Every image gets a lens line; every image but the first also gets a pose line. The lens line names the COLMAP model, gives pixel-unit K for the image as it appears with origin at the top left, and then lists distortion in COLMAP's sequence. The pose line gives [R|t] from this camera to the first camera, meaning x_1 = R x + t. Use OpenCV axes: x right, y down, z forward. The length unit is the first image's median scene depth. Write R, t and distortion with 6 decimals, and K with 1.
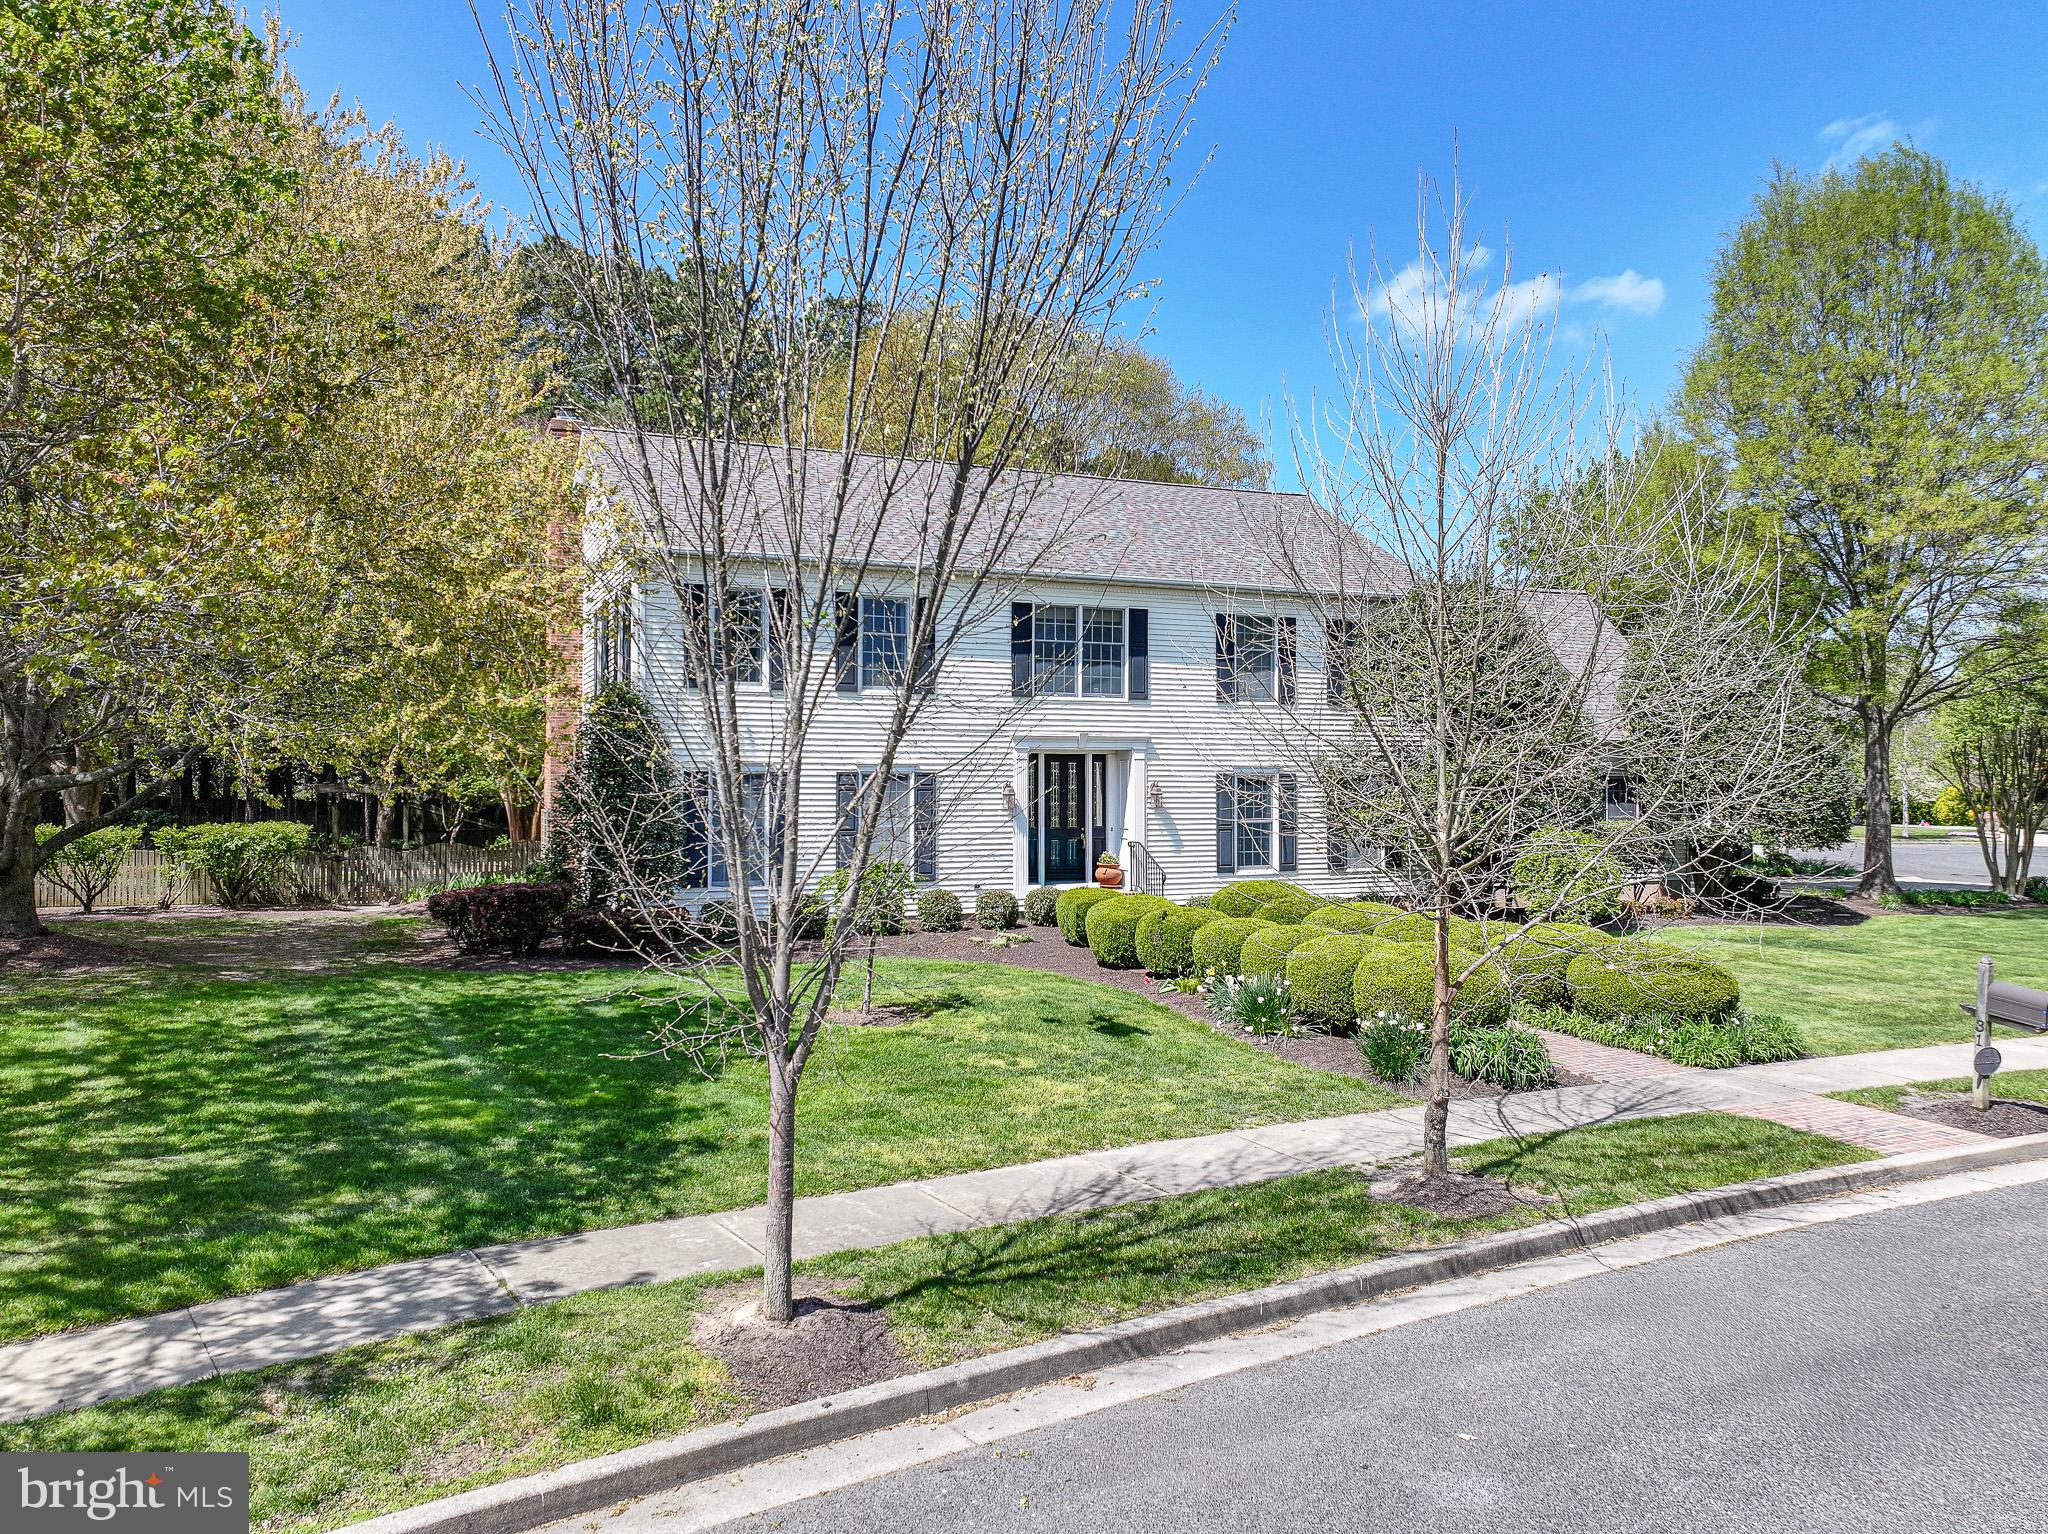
lens RADIAL K [[1426.5, 0, 1018.0], [0, 1426.5, 769.6], [0, 0, 1]] dist [-0.004733, 0.013376]
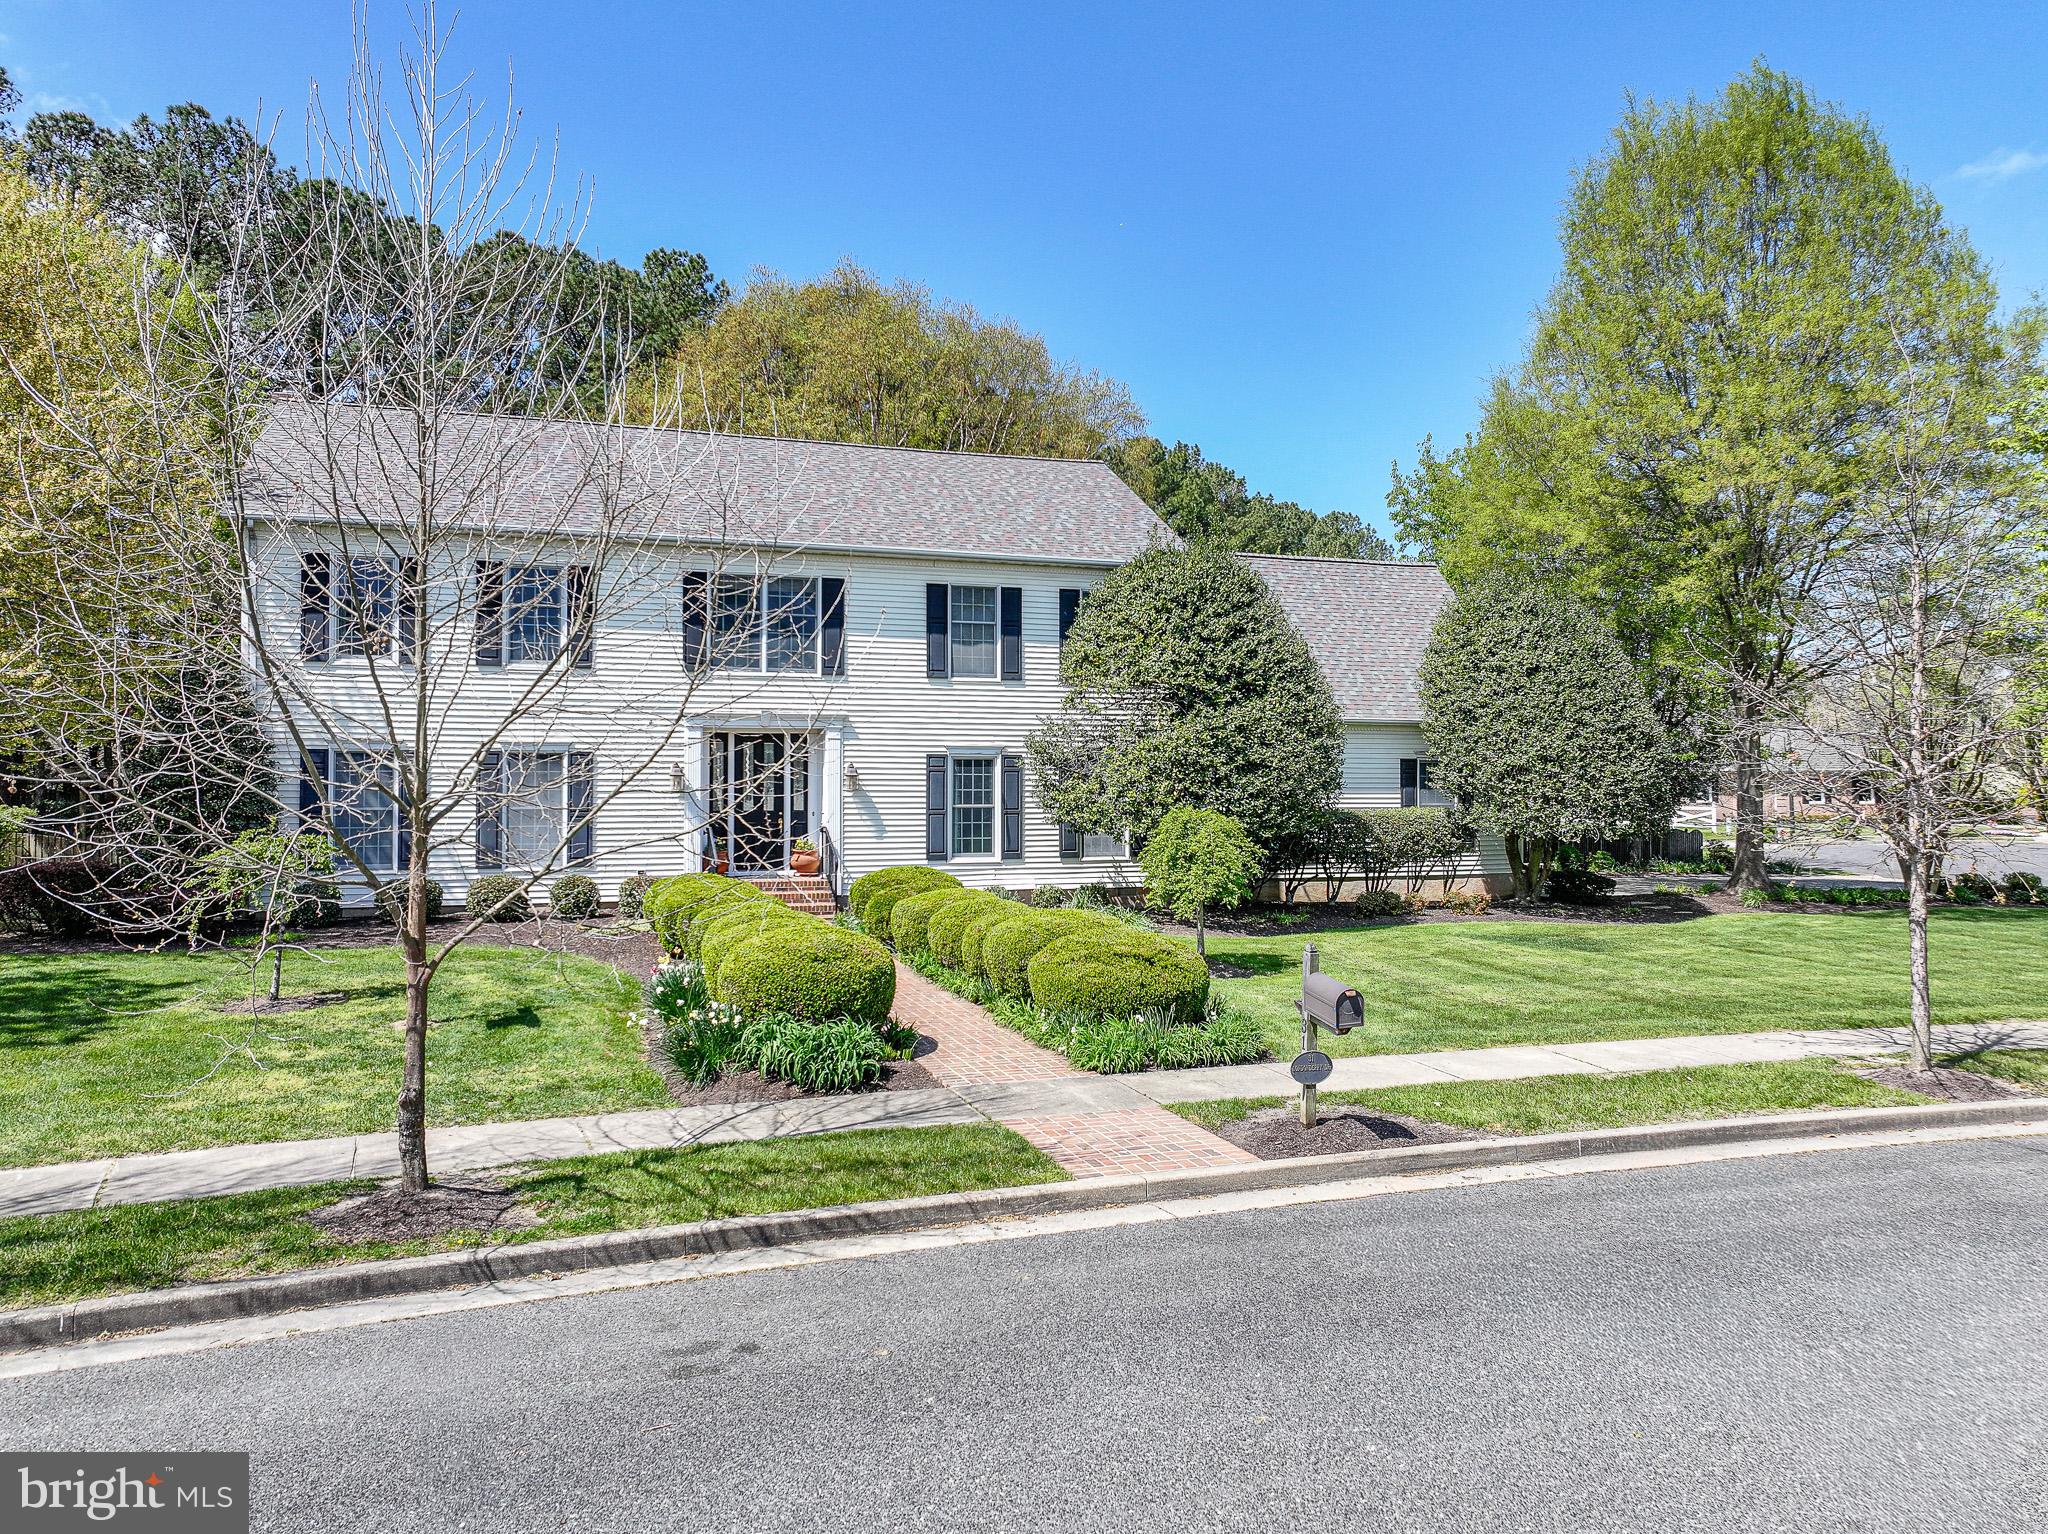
lens RADIAL K [[1426.5, 0, 1029.7], [0, 1426.5, 774.7], [0, 0, 1]] dist [-0.004733, 0.013376]
pose [[0.997040, 0.000367, -0.076881, 0.286490], [-0.000063, 0.999992, 0.003969, 0.012957], [0.076881, -0.003952, 0.997032, 0.071975]]
